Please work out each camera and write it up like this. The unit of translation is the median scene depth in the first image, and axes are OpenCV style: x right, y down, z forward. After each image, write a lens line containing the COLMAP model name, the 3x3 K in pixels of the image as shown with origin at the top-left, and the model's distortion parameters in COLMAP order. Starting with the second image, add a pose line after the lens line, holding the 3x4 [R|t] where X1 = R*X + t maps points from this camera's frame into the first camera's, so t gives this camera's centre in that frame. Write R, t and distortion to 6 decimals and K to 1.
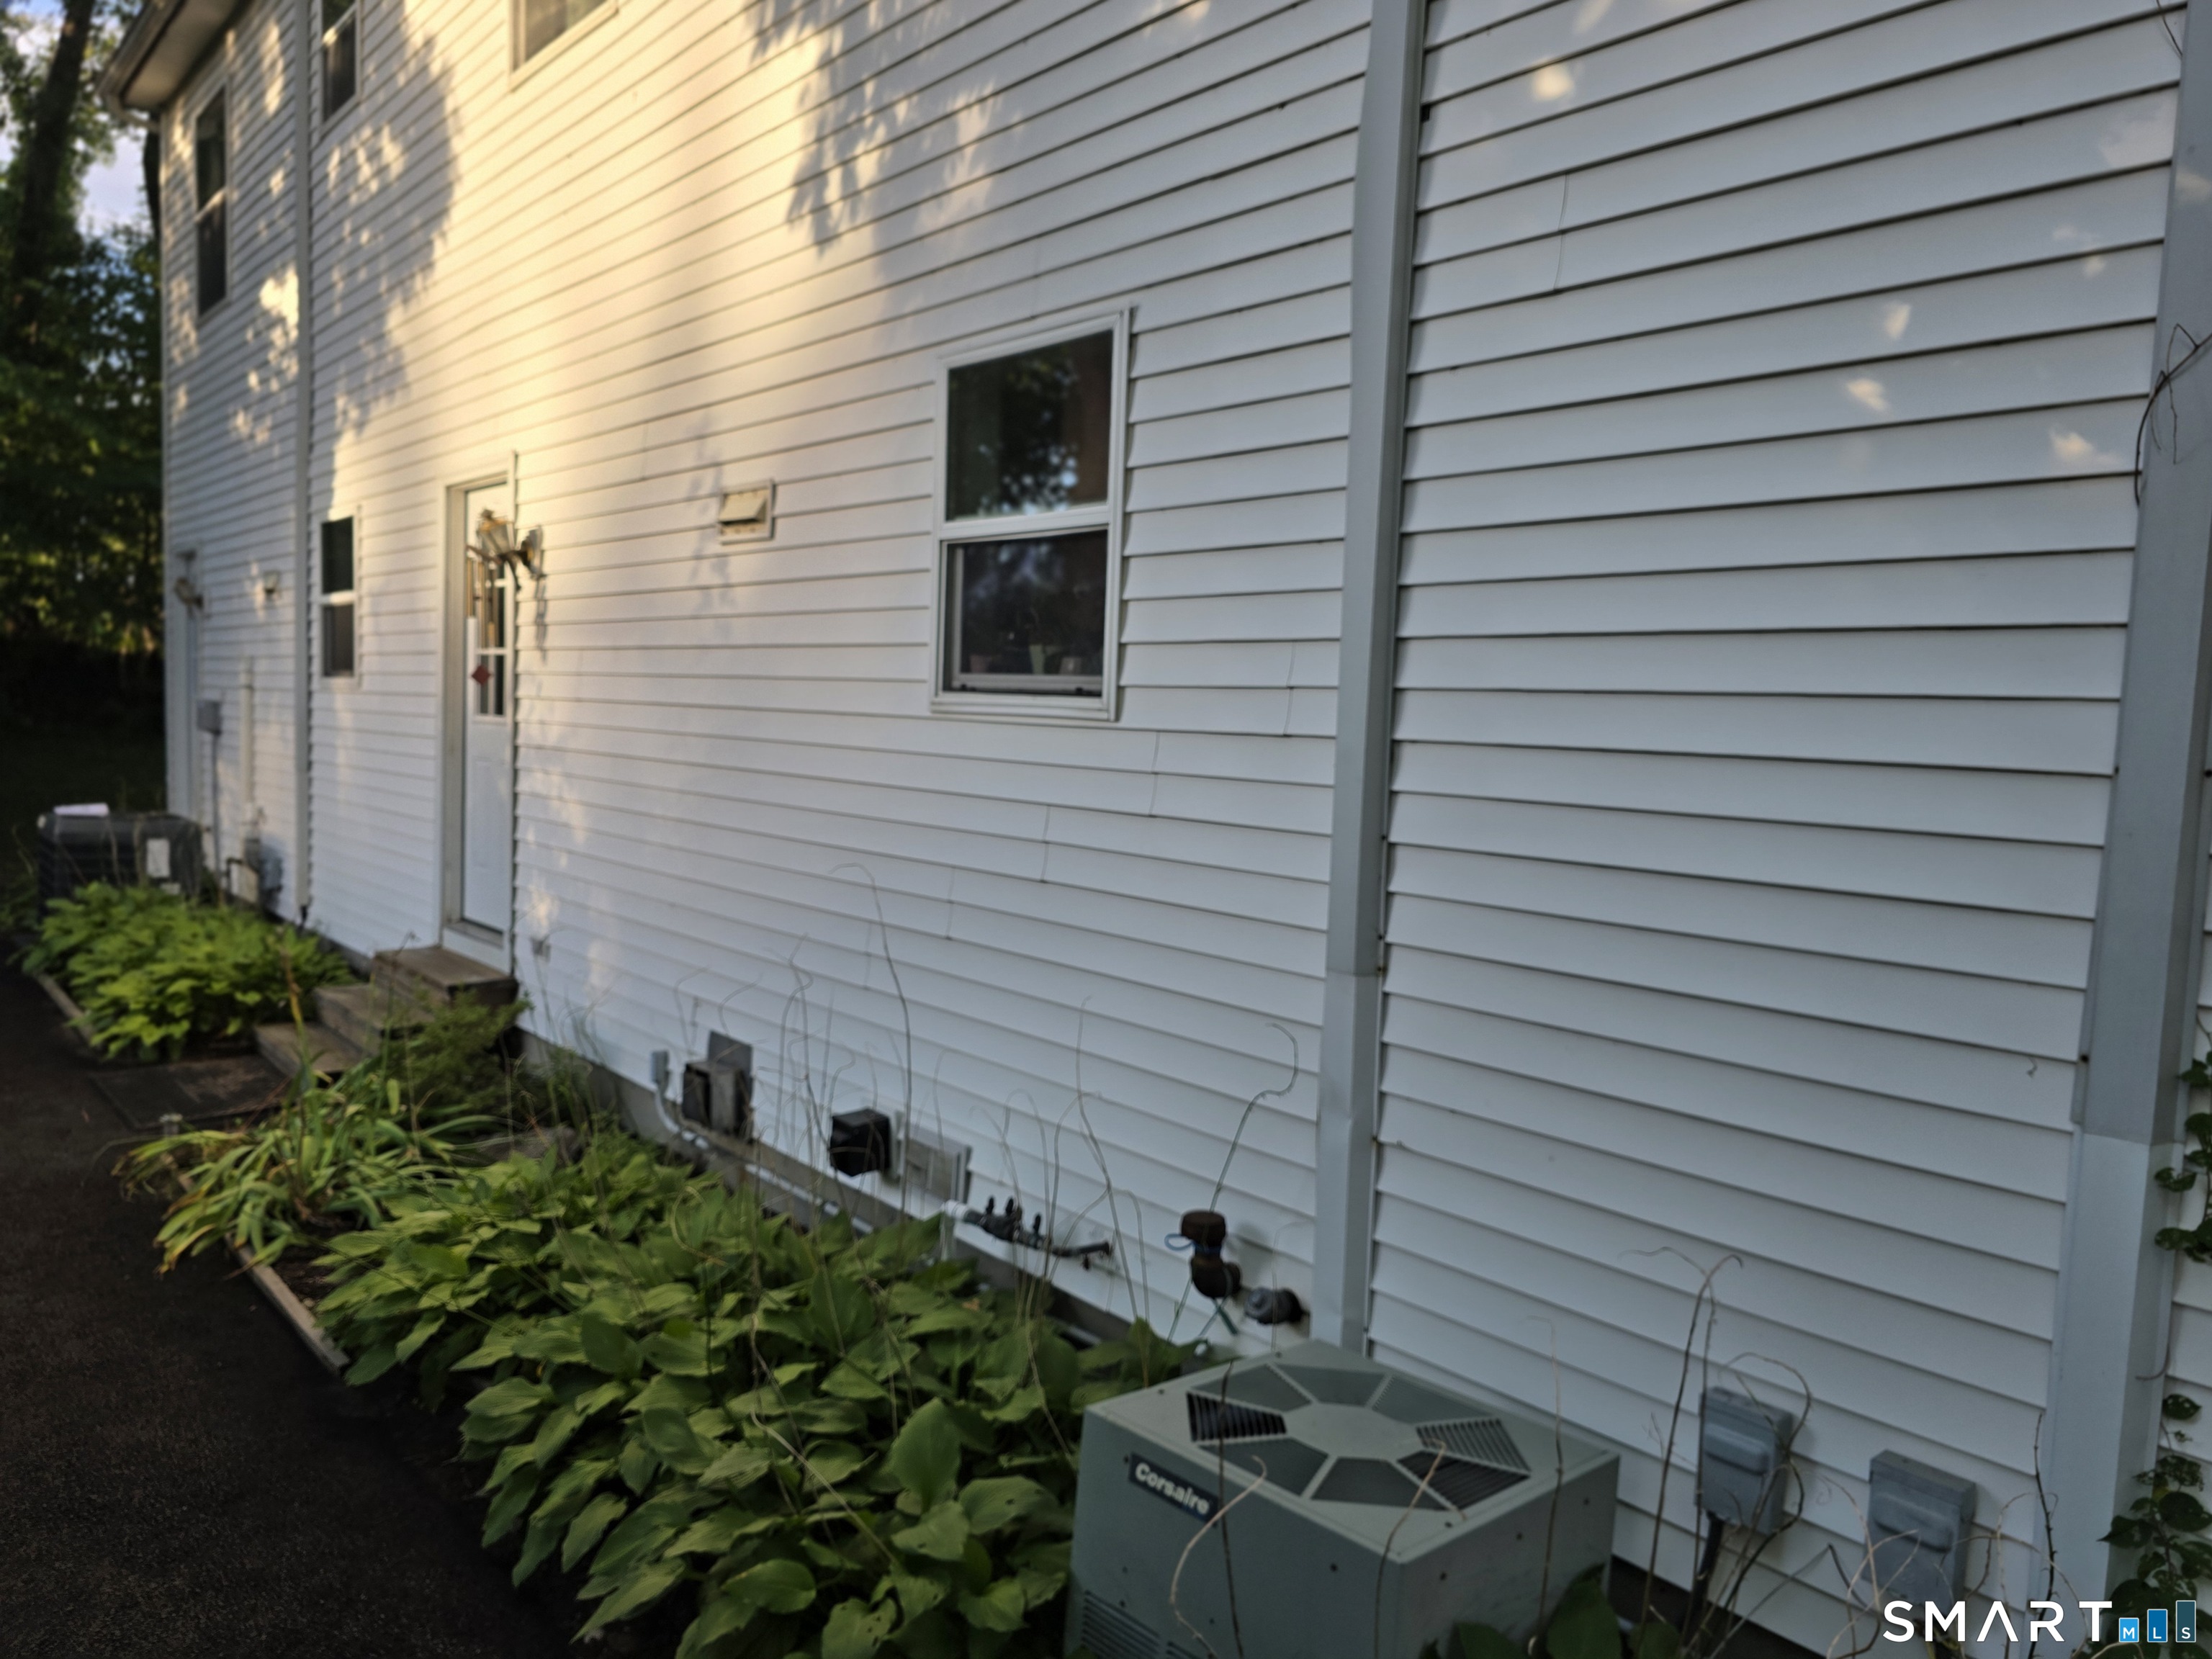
lens RADIAL K [[1470.0, 0, 1126.6], [0, 1470.0, 842.2], [0, 0, 1]] dist [0.086876, -0.076519]
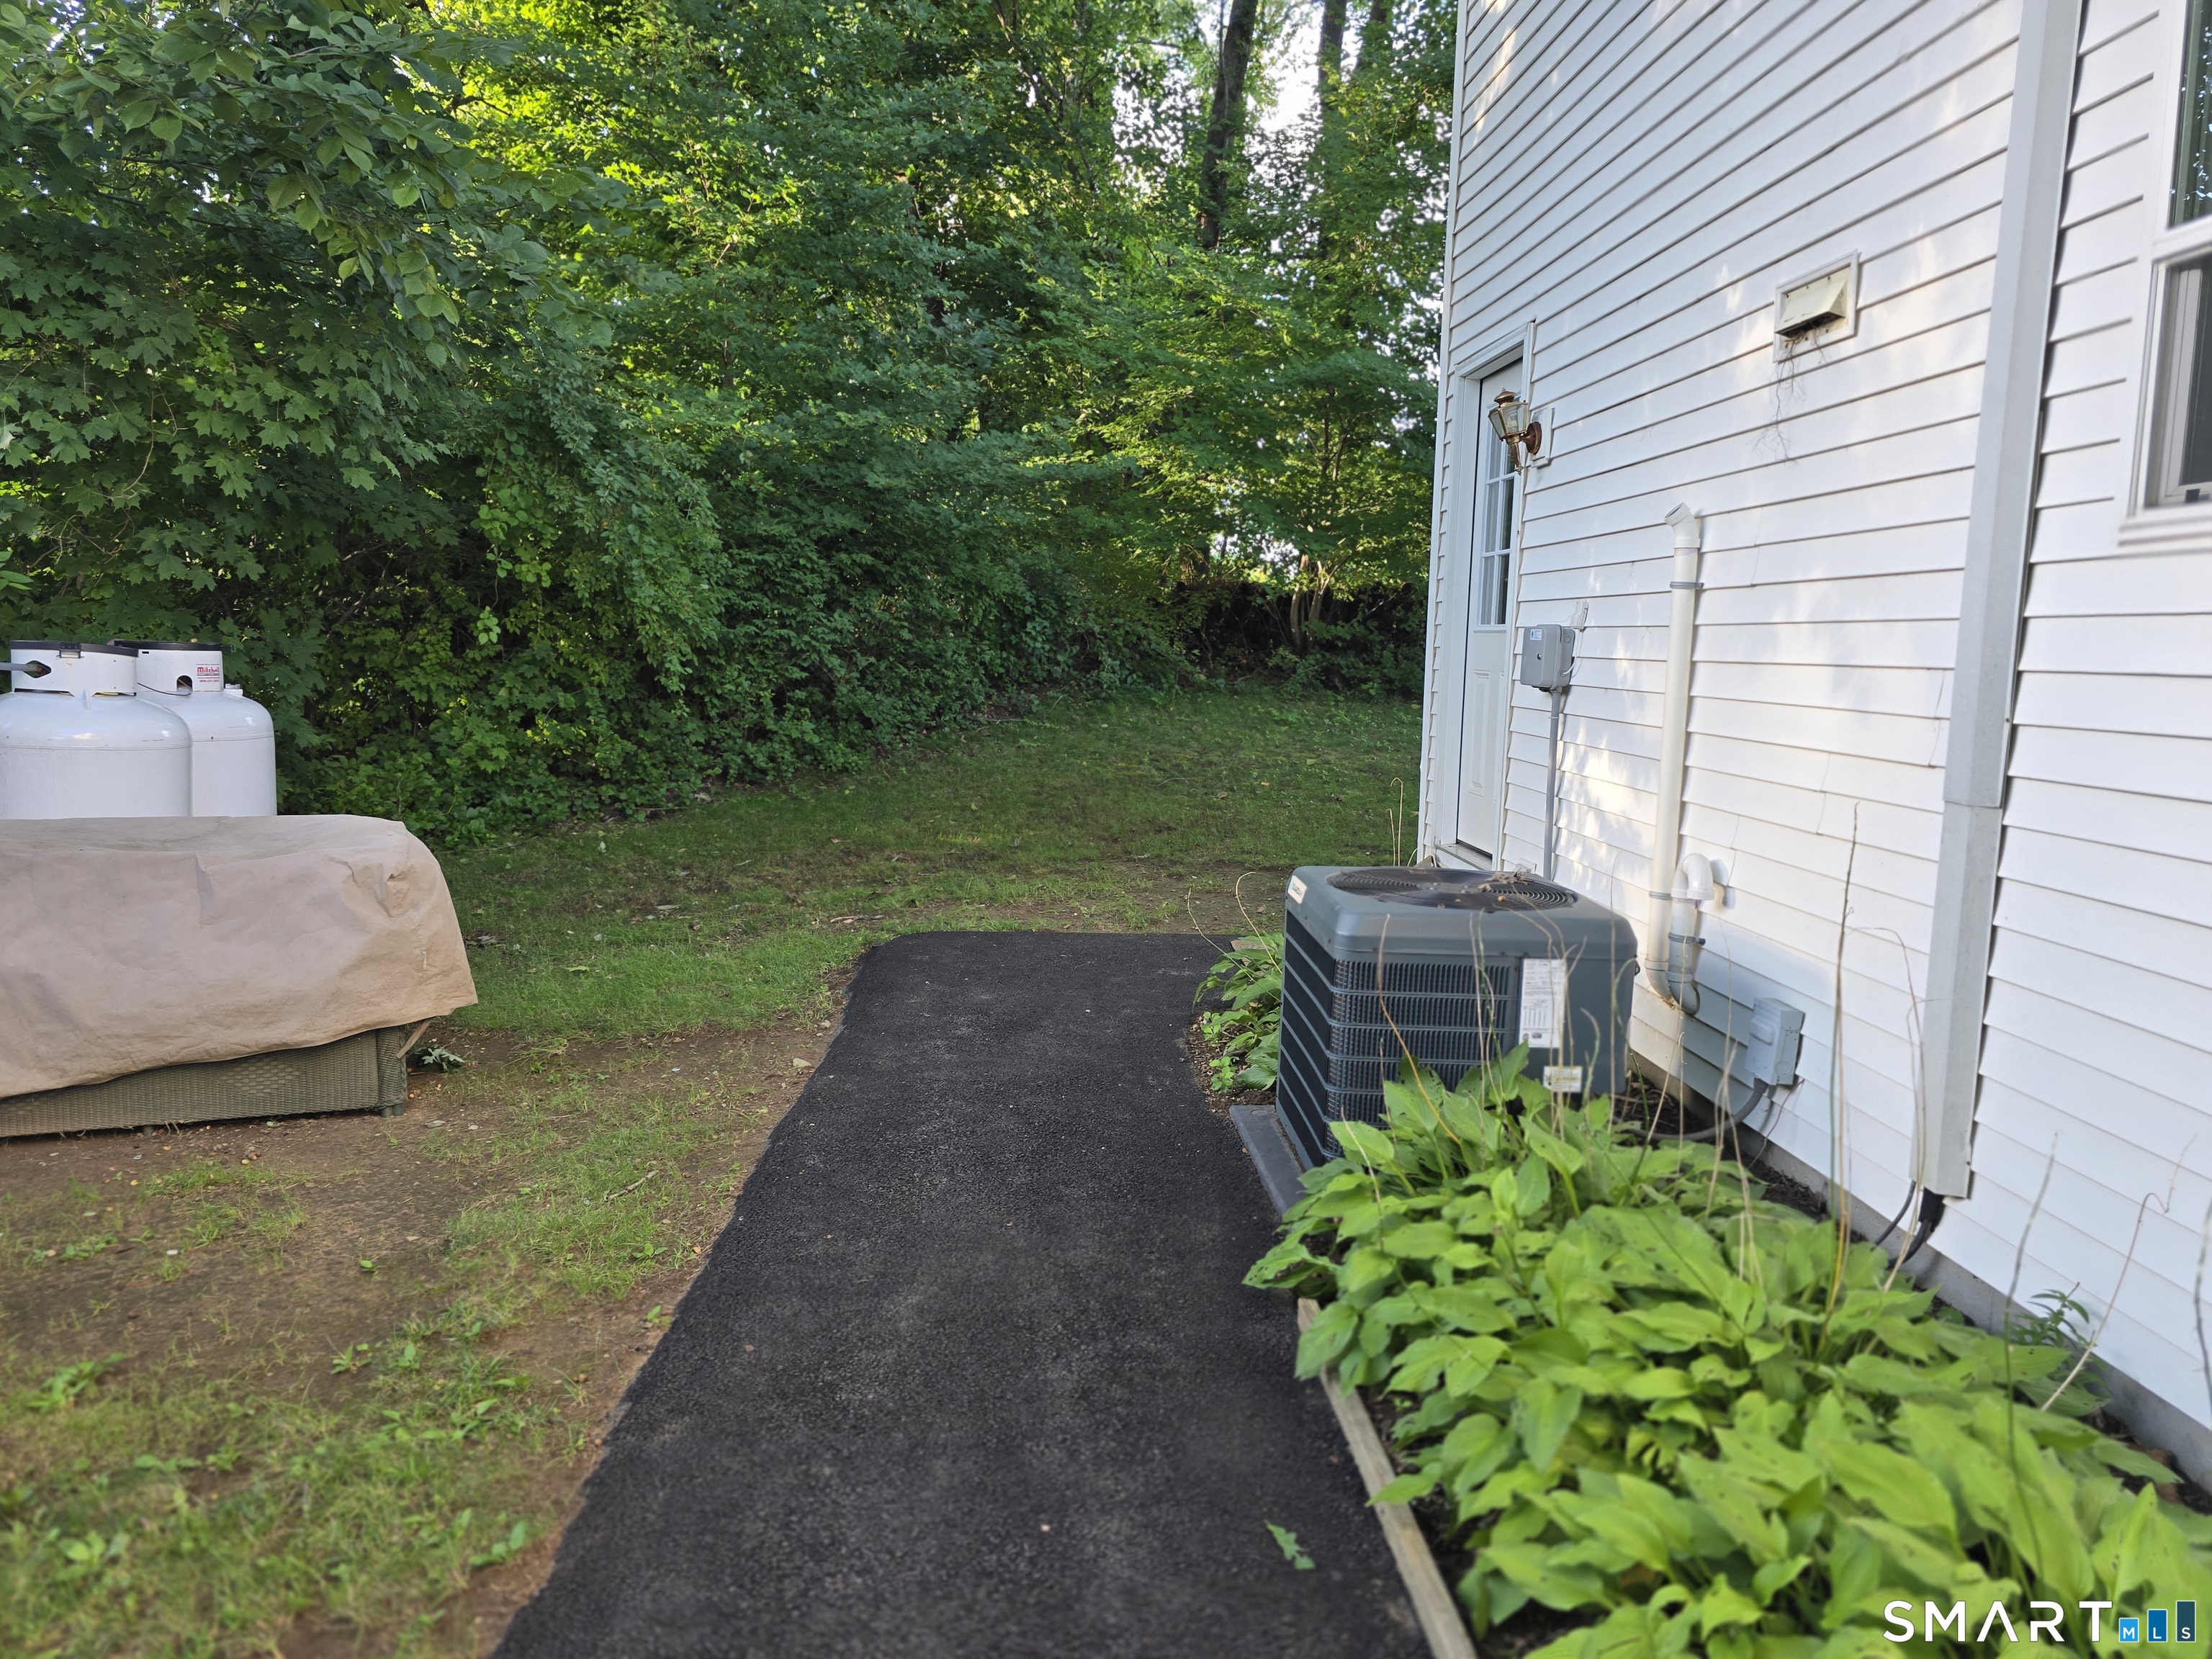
lens RADIAL K [[1470.0, 0, 1126.6], [0, 1470.0, 842.2], [0, 0, 1]] dist [0.086876, -0.076519]
pose [[0.787828, 0.056111, -0.613333, -0.412295], [-0.032561, 0.998243, 0.049499, -0.042049], [0.615033, -0.019026, 0.788271, 0.517270]]
